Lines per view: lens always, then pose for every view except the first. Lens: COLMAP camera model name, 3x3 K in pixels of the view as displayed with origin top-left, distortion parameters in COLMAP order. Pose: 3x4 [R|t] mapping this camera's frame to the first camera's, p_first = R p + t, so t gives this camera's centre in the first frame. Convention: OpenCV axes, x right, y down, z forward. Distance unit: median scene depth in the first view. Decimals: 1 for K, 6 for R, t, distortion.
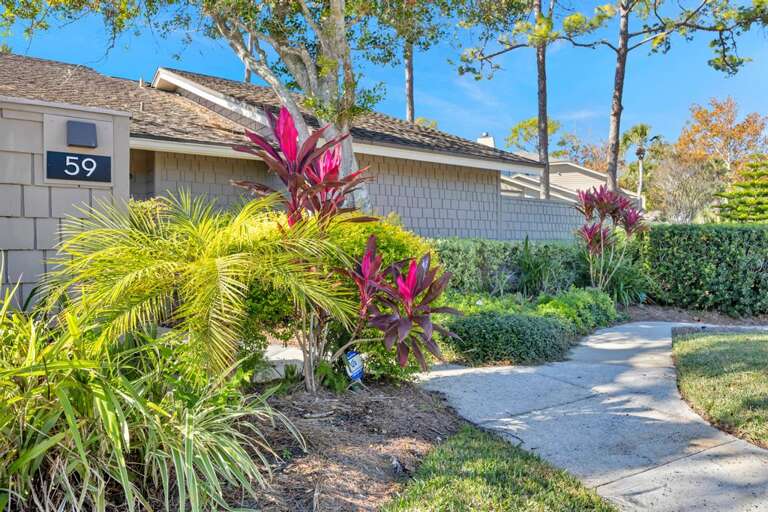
lens RADIAL K [[587.3, 0, 384.3], [0, 587.3, 255.5], [0, 0, 1]] dist [0.002542, 0.005996]
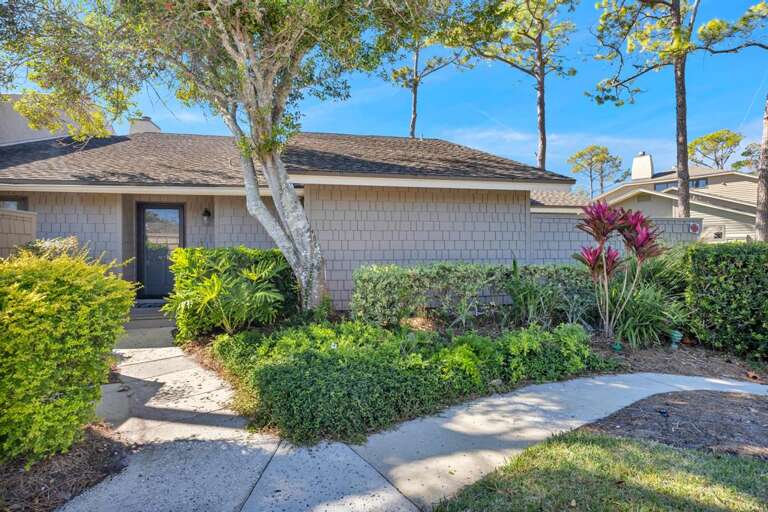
lens RADIAL K [[404.6, 0, 383.6], [0, 404.6, 256.5], [0, 0, 1]] dist [0.003600, -0.001663]
pose [[0.887575, 0.004750, -0.460638, 0.148261], [-0.003584, 0.999988, 0.003406, -0.016939], [0.460649, -0.001372, 0.887581, 0.141014]]
